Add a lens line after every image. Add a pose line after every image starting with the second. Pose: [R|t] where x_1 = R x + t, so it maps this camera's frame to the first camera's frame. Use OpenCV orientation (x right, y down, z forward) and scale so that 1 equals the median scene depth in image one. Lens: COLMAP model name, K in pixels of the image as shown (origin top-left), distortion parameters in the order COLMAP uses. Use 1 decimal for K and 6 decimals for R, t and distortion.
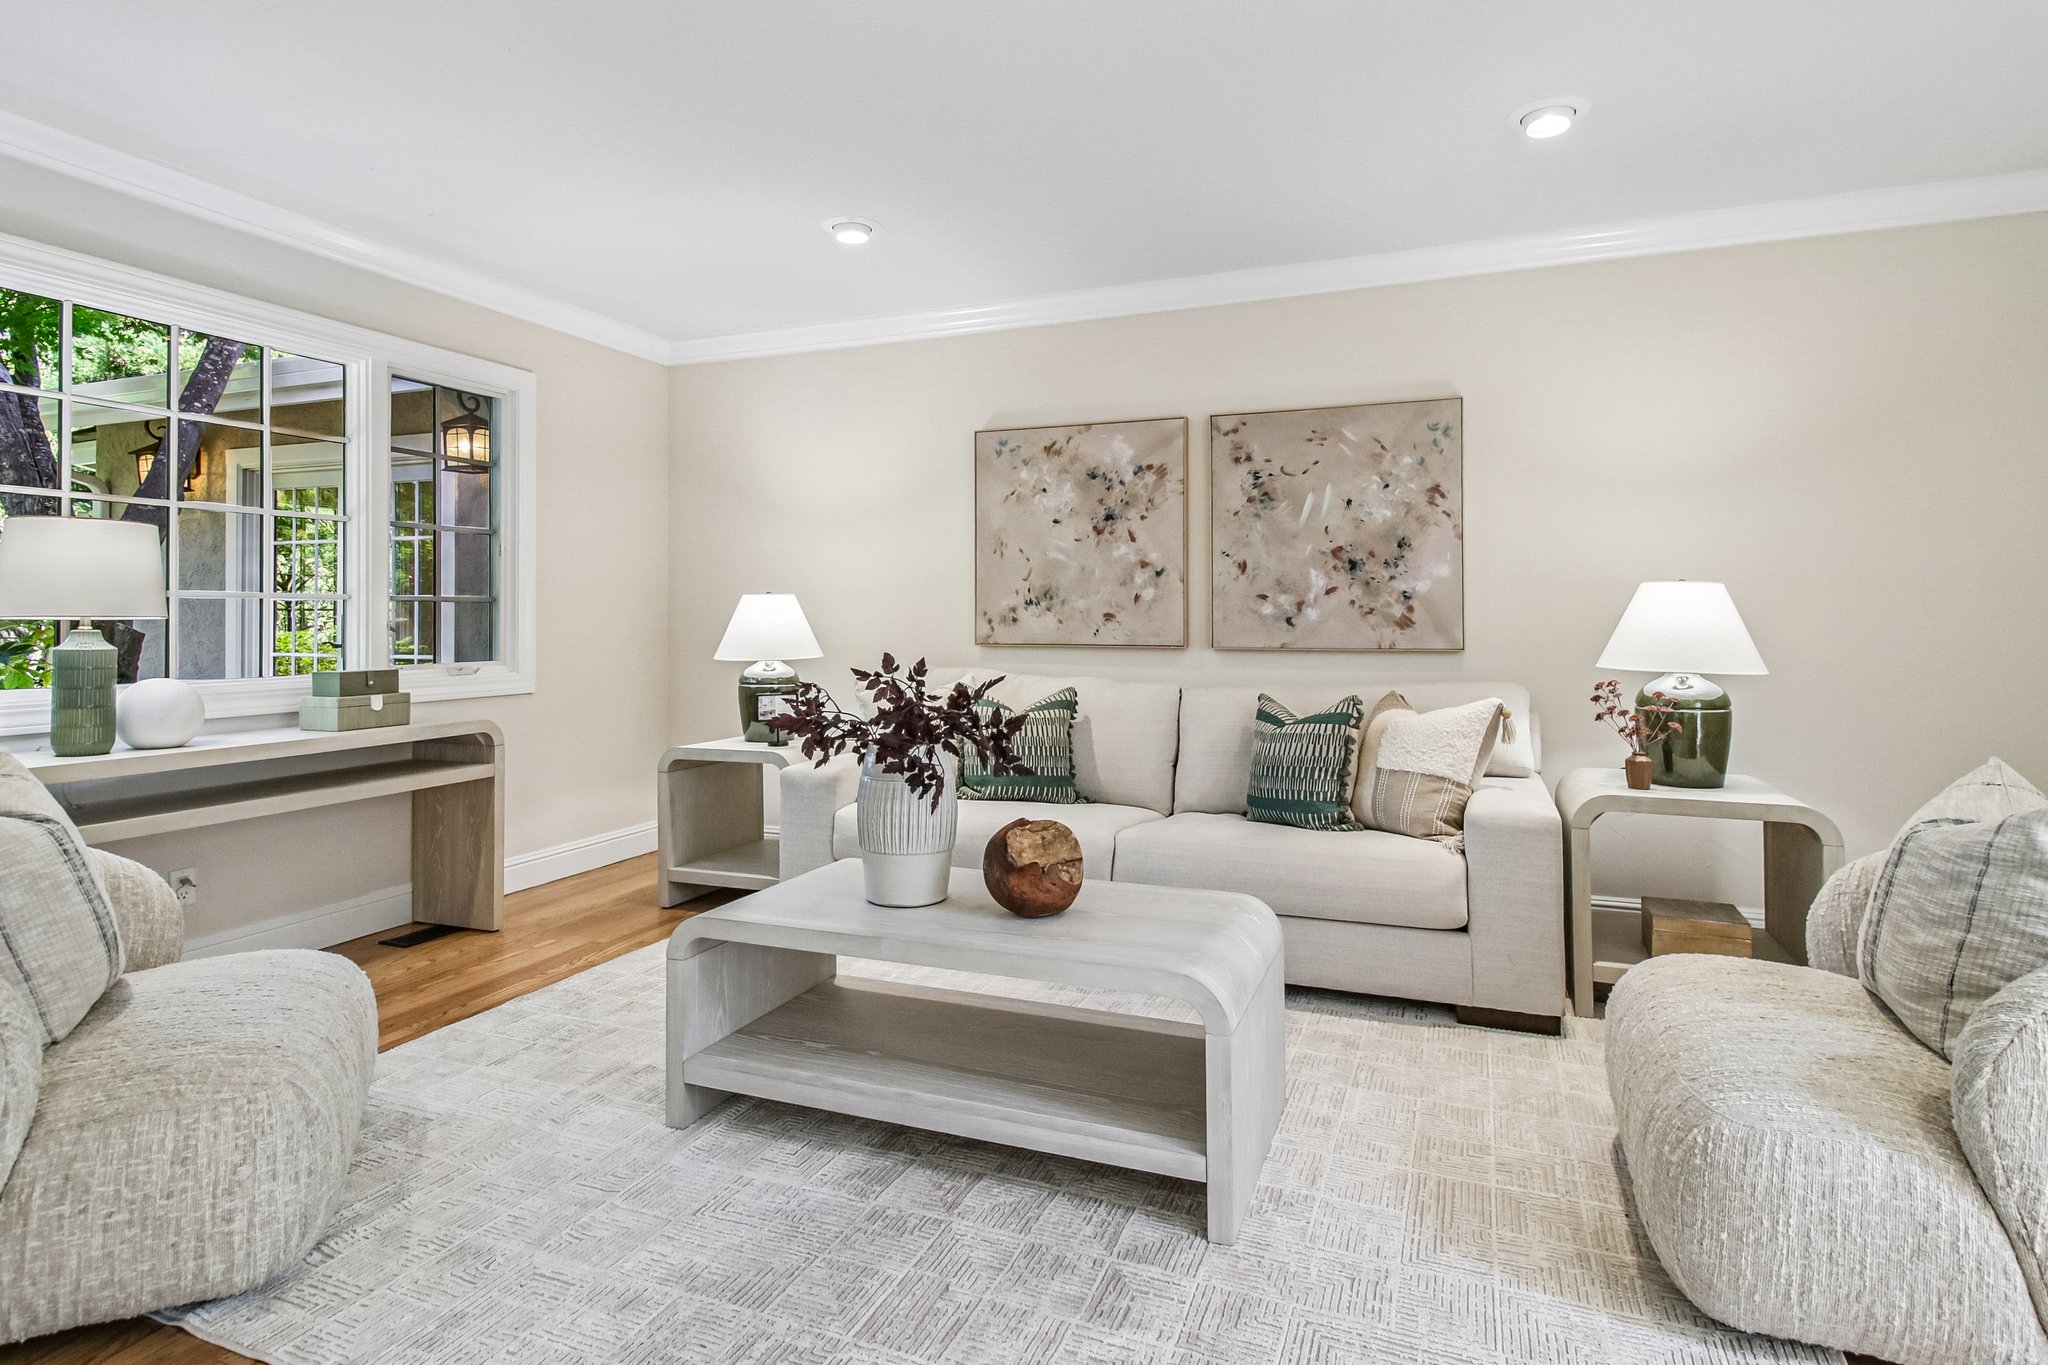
lens RADIAL K [[1045.4, 0, 1058.2], [0, 1045.4, 605.2], [0, 0, 1]] dist [0.017258, -0.010334]
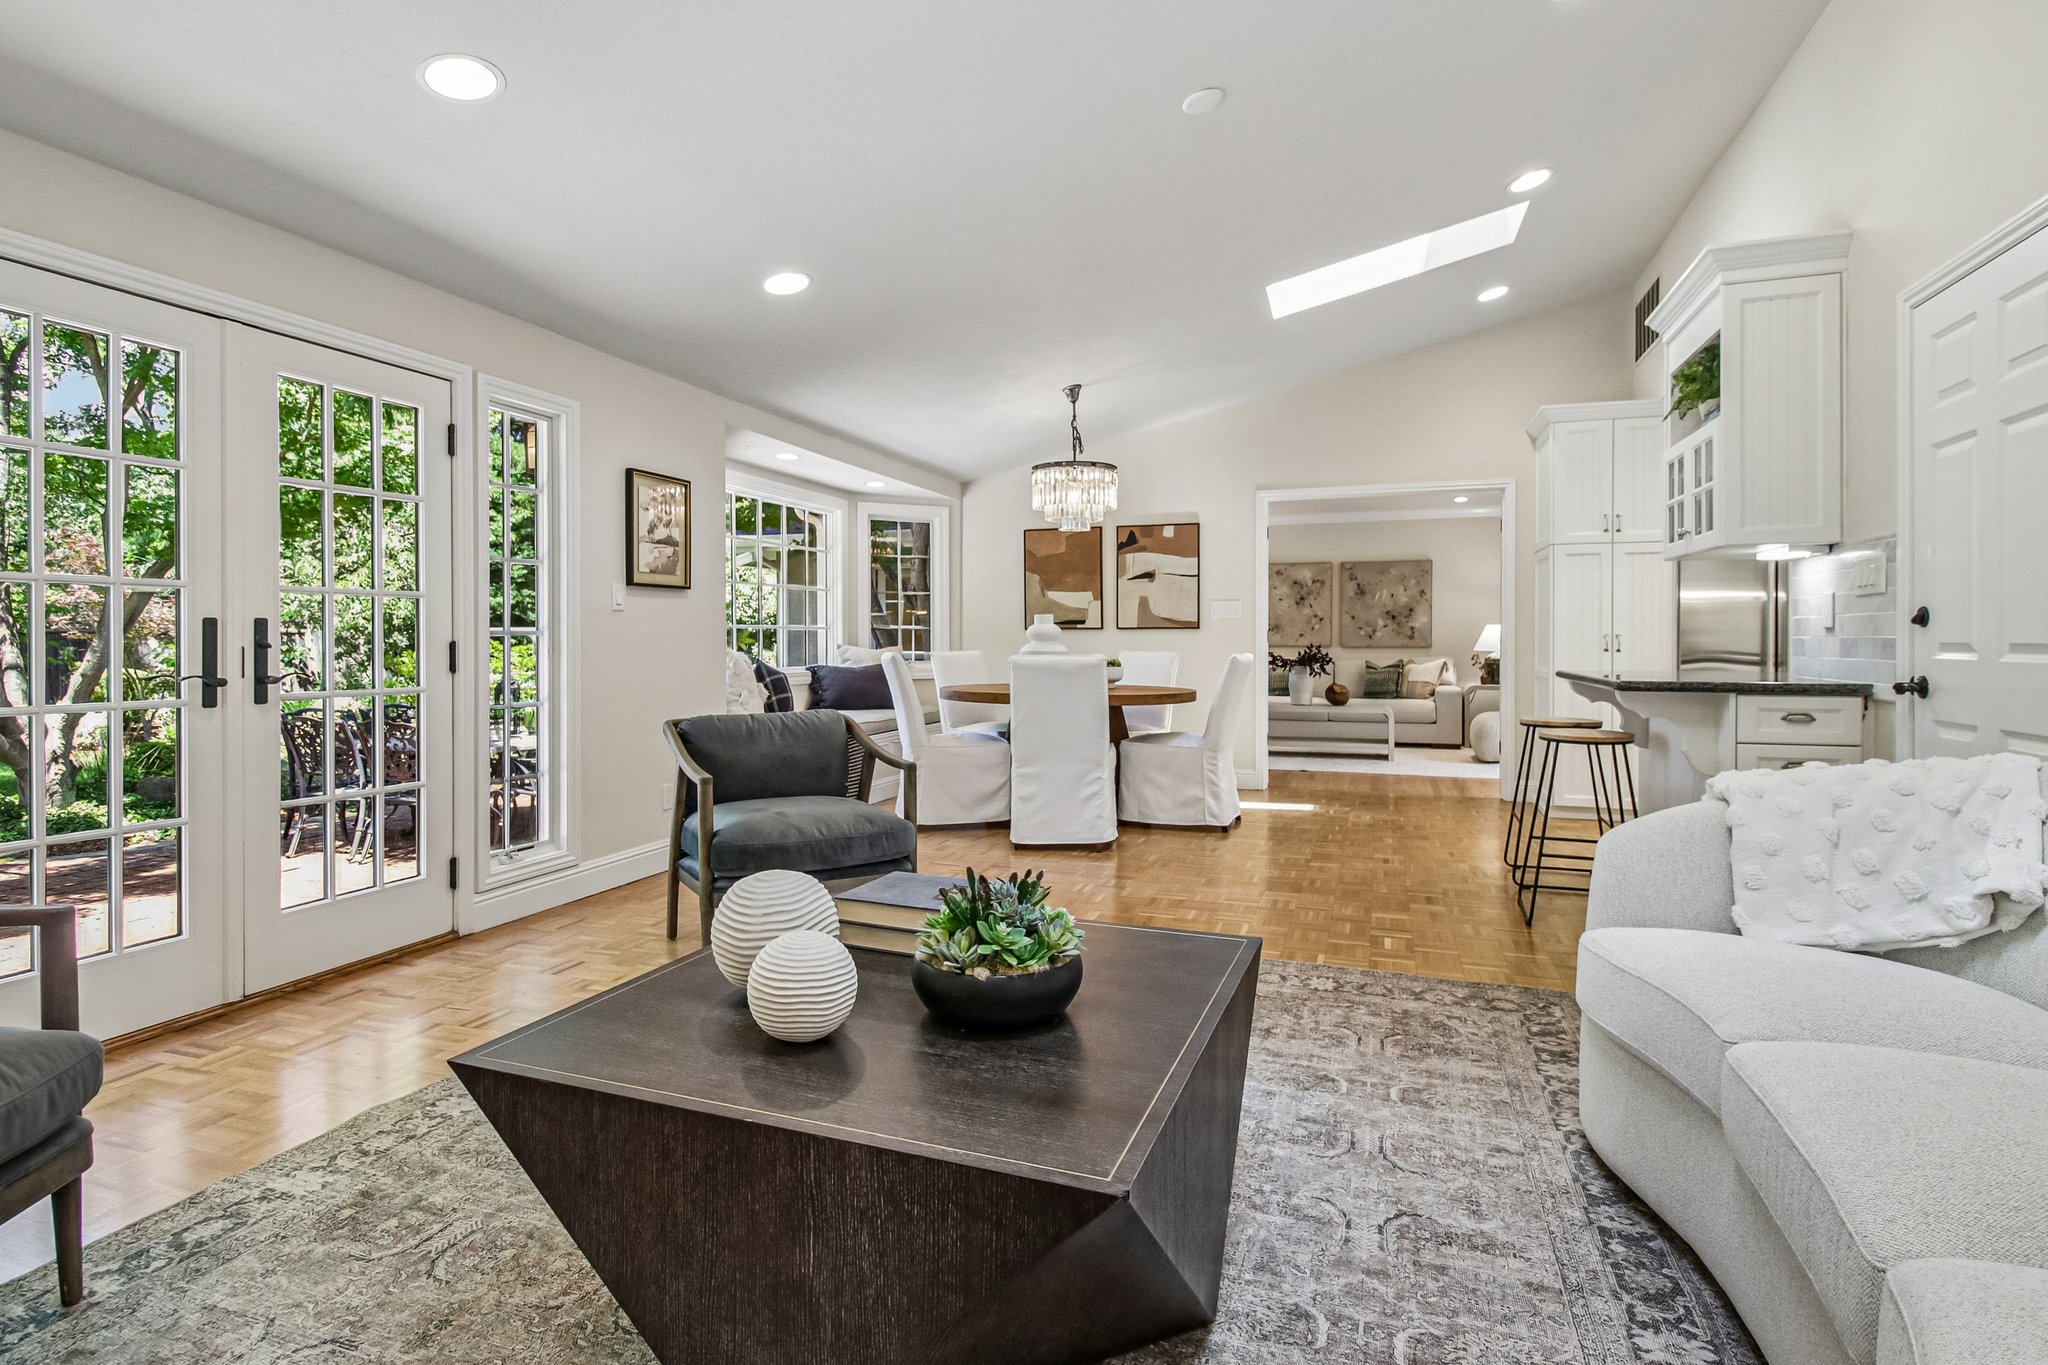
lens RADIAL K [[1045.4, 0, 1015.8], [0, 1045.4, 642.0], [0, 0, 1]] dist [0.017258, -0.010334]
pose [[0.999602, 0.000980, 0.028180, -0.852499], [-0.001557, 0.999789, 0.020476, -0.027890], [-0.028154, -0.020512, 0.999393, -1.884518]]
